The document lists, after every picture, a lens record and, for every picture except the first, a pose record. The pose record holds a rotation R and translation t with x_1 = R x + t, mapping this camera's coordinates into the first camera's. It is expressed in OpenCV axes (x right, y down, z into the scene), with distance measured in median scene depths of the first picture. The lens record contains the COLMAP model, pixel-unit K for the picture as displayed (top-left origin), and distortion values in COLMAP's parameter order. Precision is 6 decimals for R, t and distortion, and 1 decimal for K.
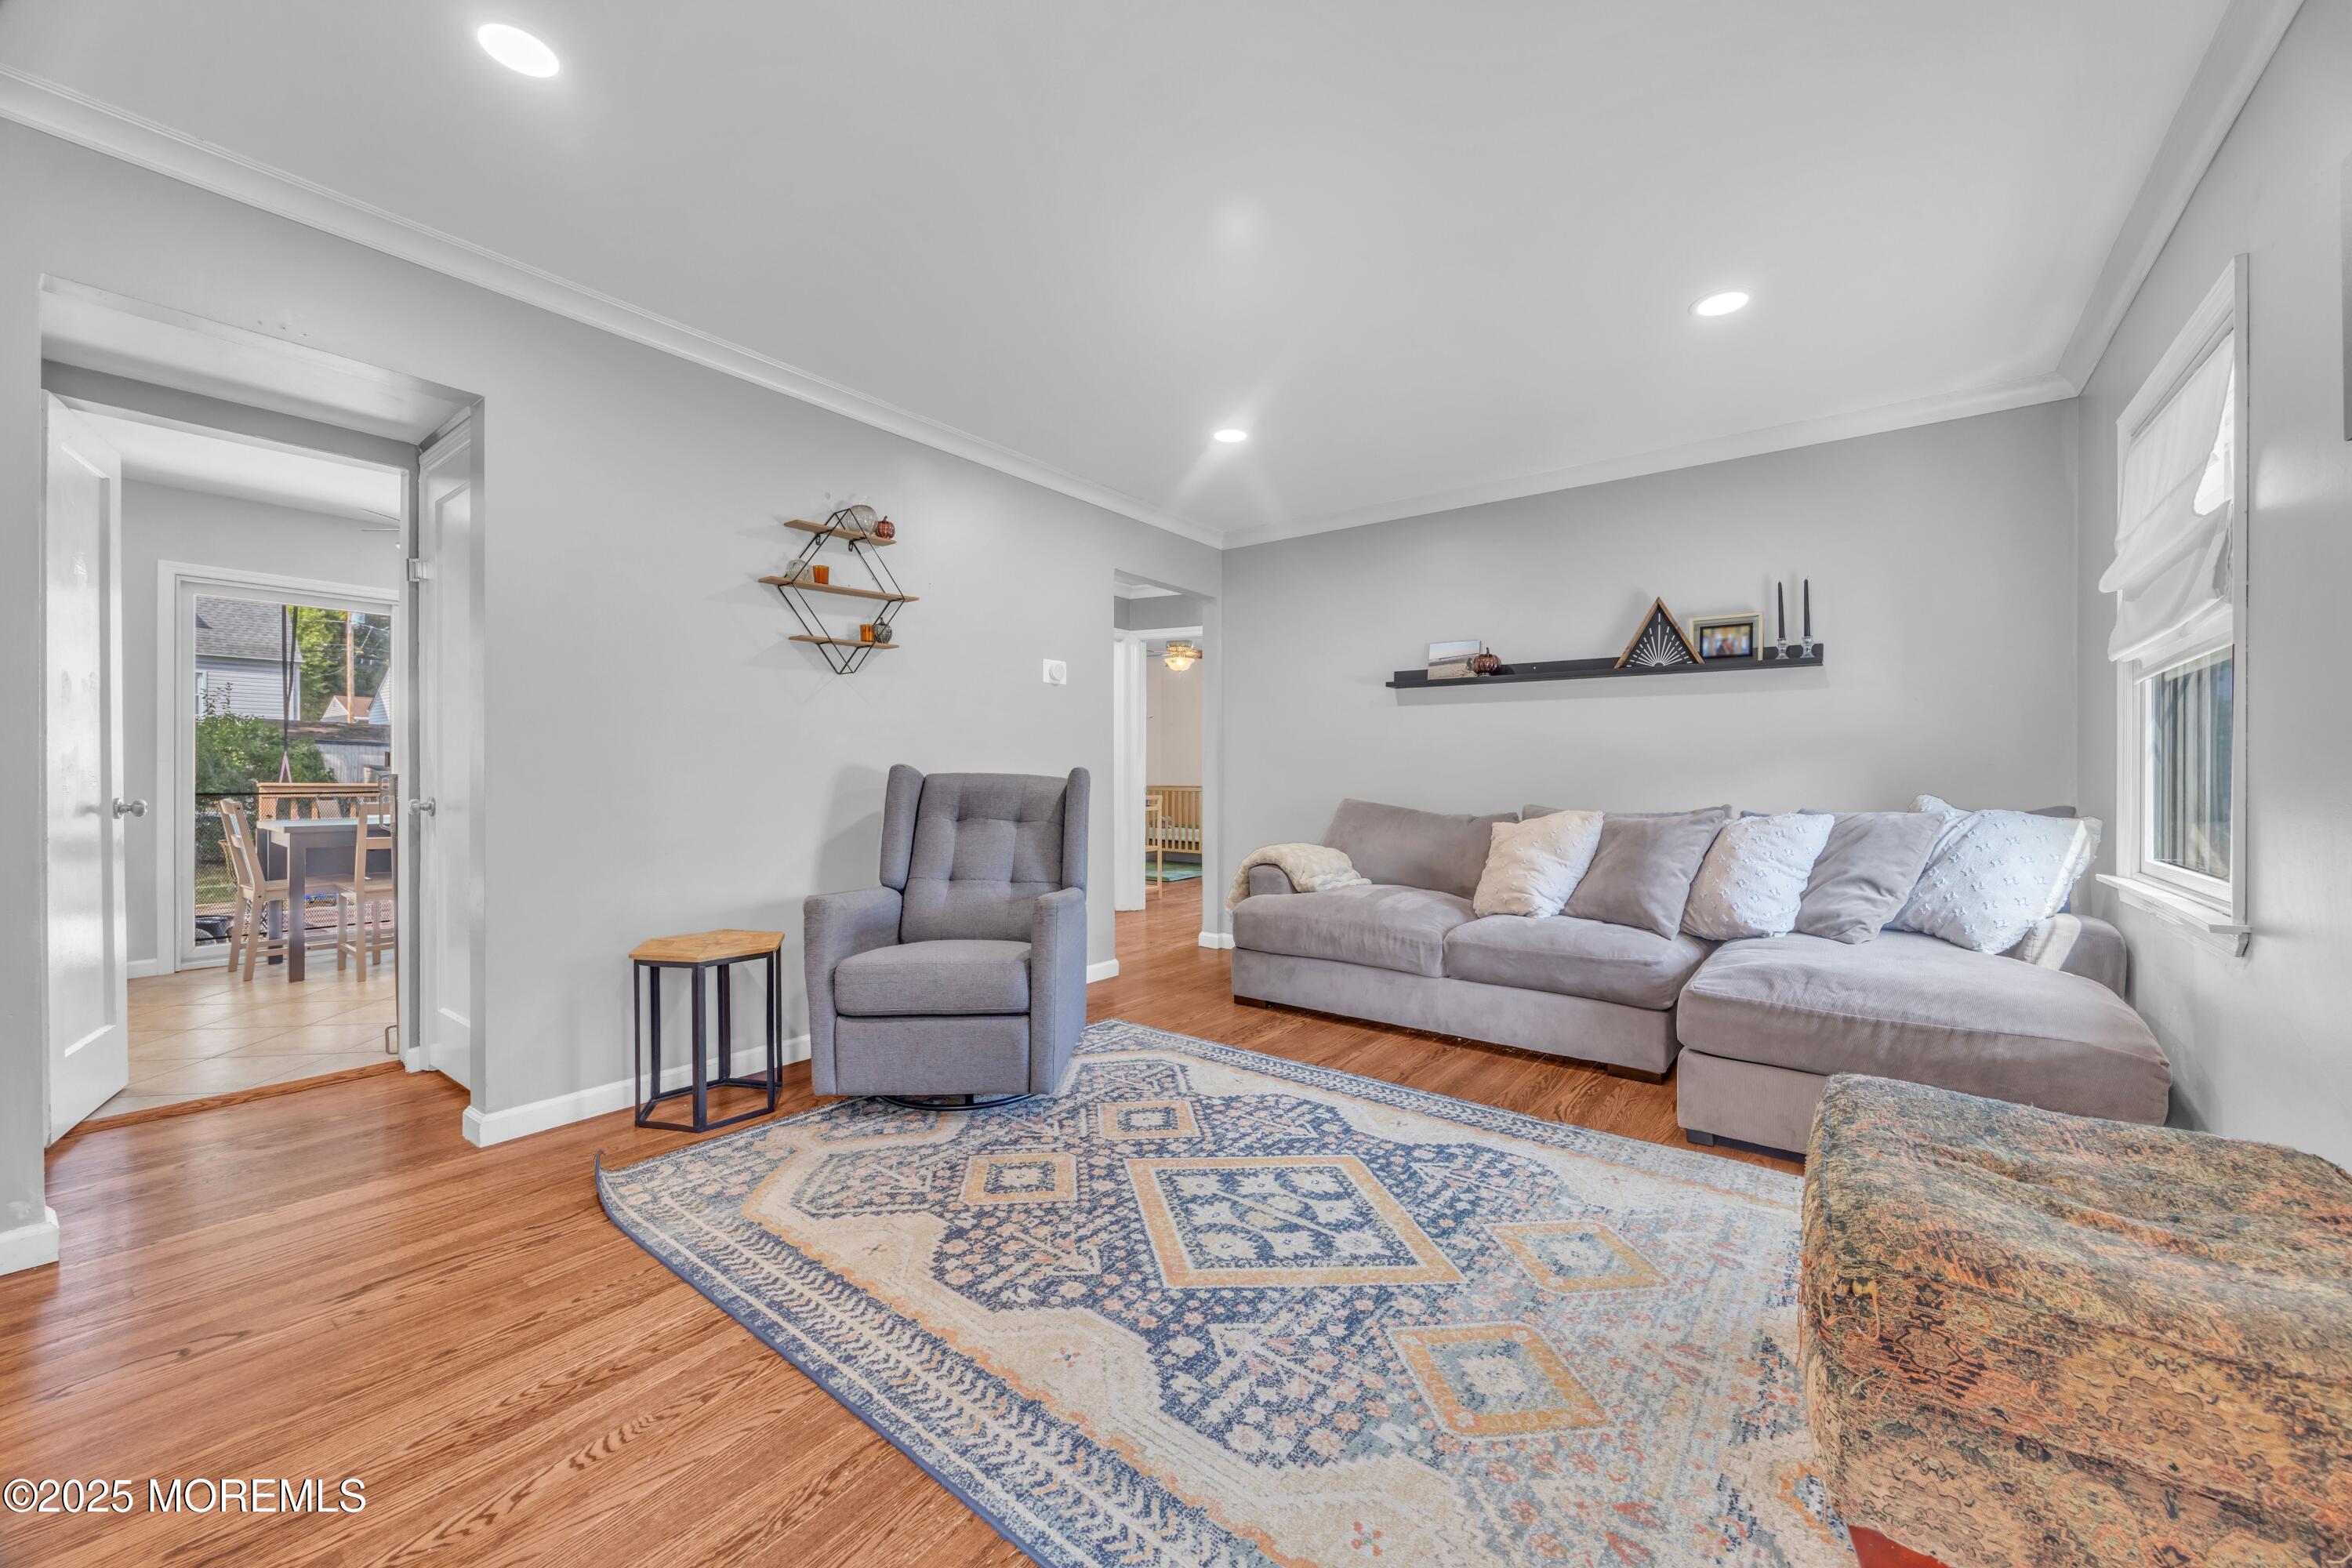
lens RADIAL K [[903.5, 0, 1182.8], [0, 903.5, 780.1], [0, 0, 1]] dist [-0.000788, -0.000162]
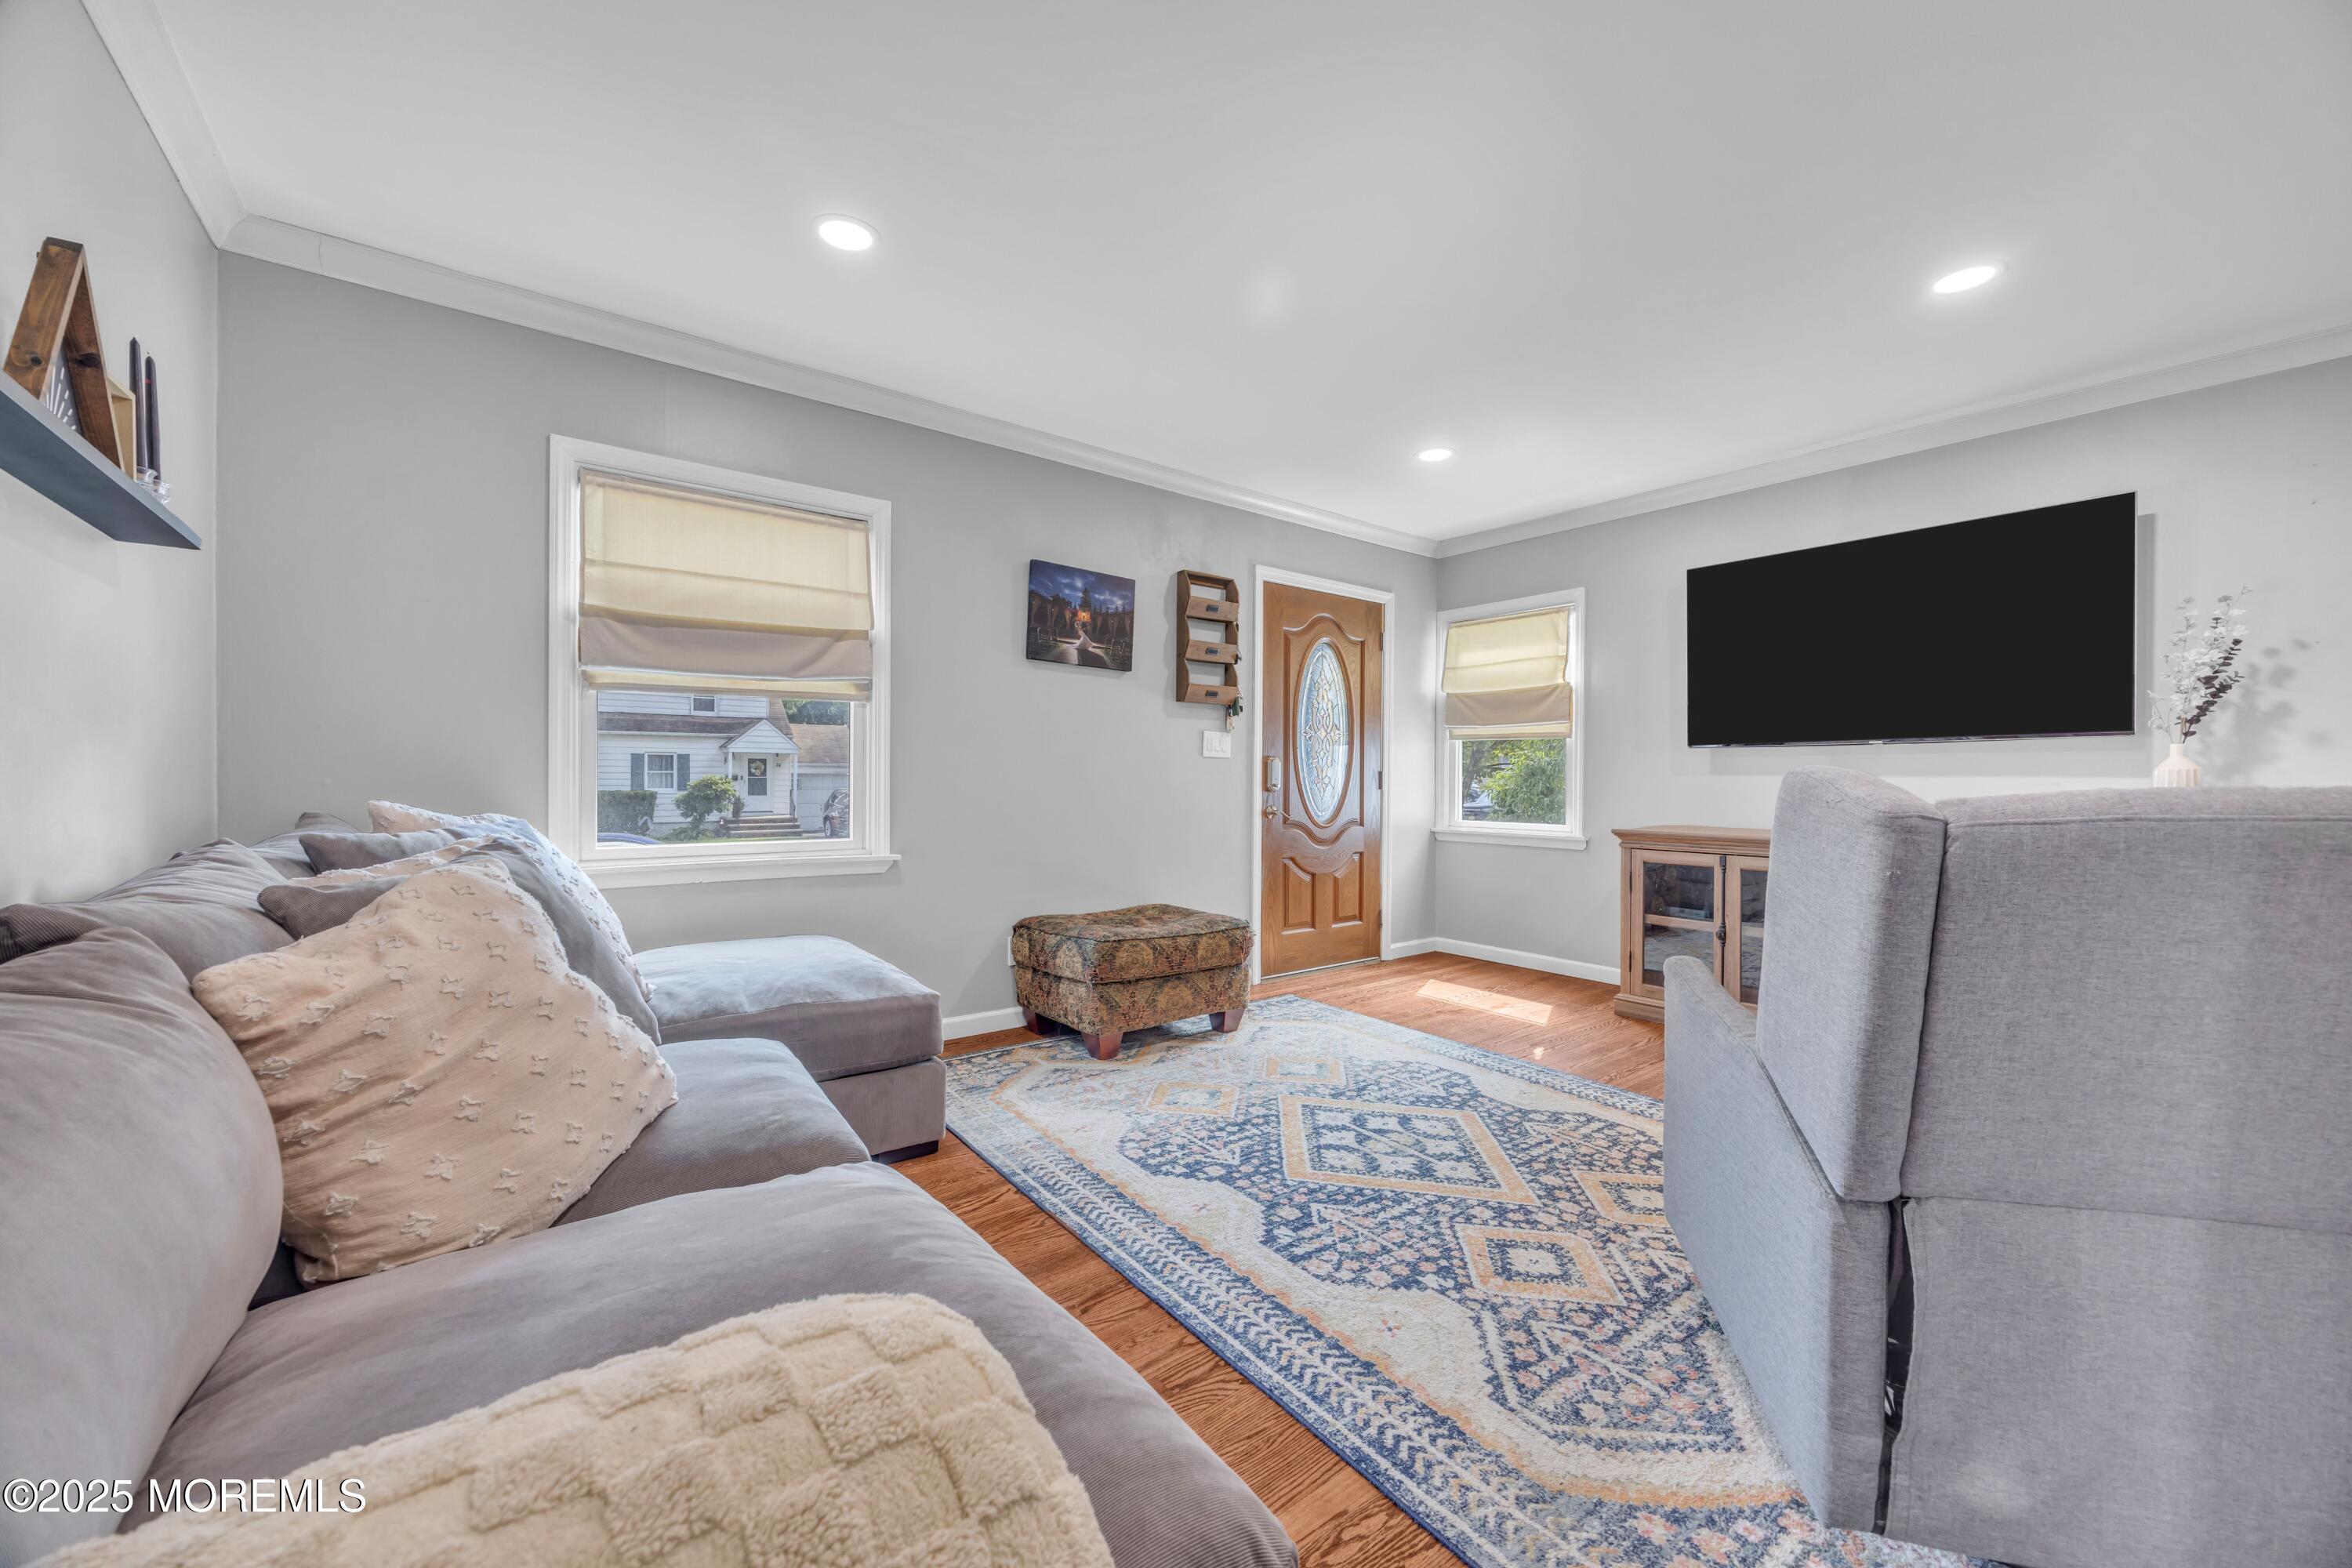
lens RADIAL K [[903.5, 0, 1171.4], [0, 903.5, 782.6], [0, 0, 1]] dist [-0.000788, -0.000162]
pose [[-0.963428, -0.007976, 0.267848, 0.060974], [-0.005799, 0.999943, 0.008918, -0.015639], [-0.267904, 0.007038, -0.963420, 2.214399]]
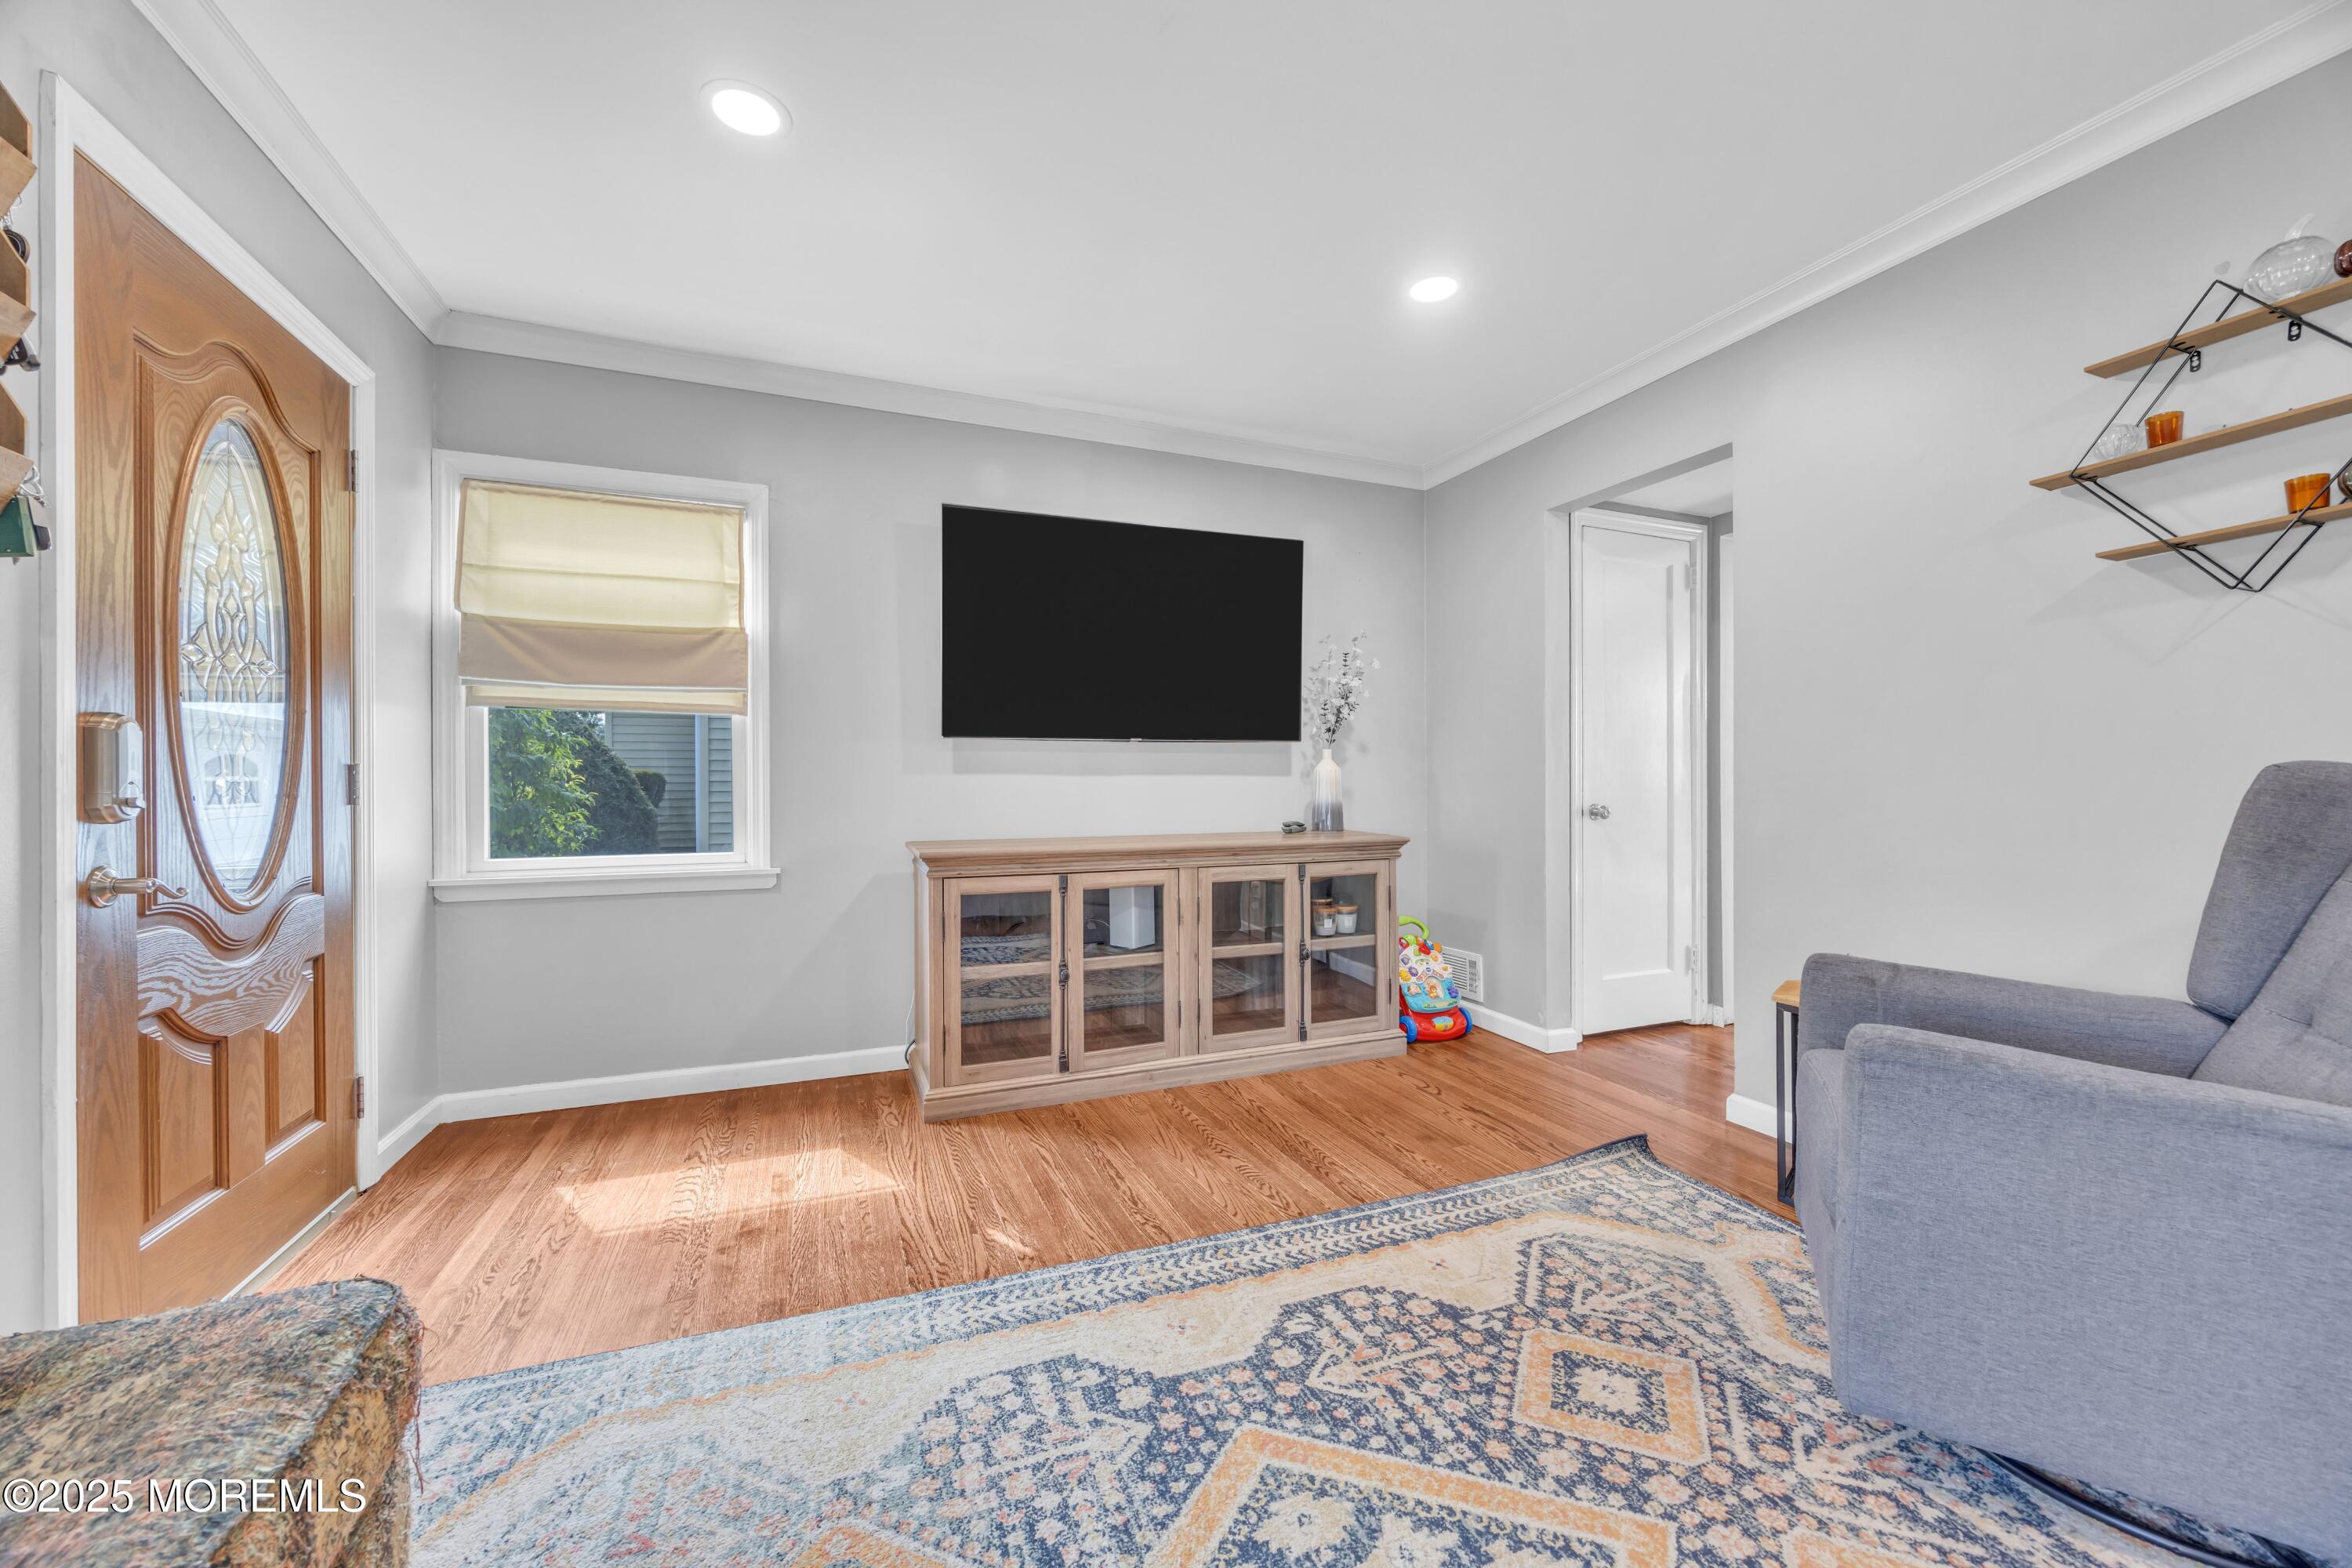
lens RADIAL K [[903.5, 0, 1200.8], [0, 903.5, 787.0], [0, 0, 1]] dist [-0.000788, -0.000162]
pose [[-0.501389, 0.003860, -0.865214, 0.582741], [-0.001900, 0.999983, 0.005562, -0.008458], [0.865220, 0.004433, -0.501373, 1.146269]]
